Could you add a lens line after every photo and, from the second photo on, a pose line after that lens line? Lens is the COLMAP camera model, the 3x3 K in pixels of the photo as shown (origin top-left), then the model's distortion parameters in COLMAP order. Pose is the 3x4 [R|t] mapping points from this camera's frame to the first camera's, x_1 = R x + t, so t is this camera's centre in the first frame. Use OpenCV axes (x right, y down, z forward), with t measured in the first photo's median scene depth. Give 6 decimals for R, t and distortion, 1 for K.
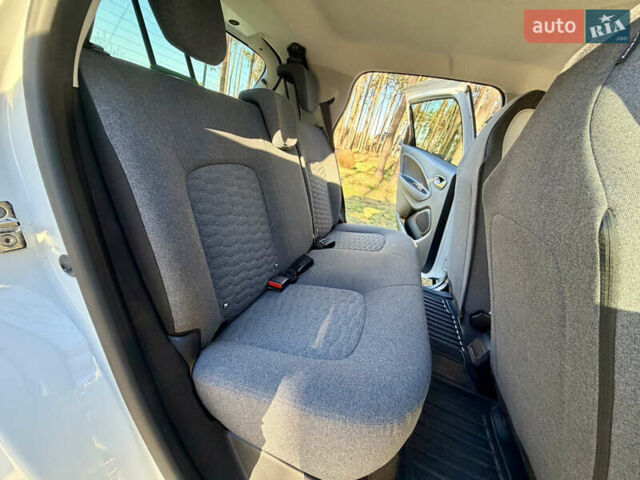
lens RADIAL K [[252.9, 0, 318.1], [0, 252.9, 242.1], [0, 0, 1]] dist [-0.000934, -0.000082]
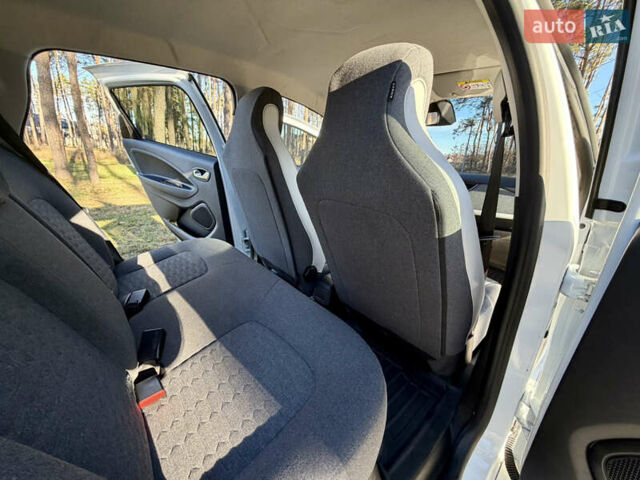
lens RADIAL K [[252.9, 0, 318.1], [0, 252.9, 242.1], [0, 0, 1]] dist [-0.000934, -0.000082]
pose [[0.495541, -0.460827, 0.736259, -0.127765], [0.391389, 0.875189, 0.284358, -0.107622], [-0.775405, 0.147253, 0.614055, 0.094523]]
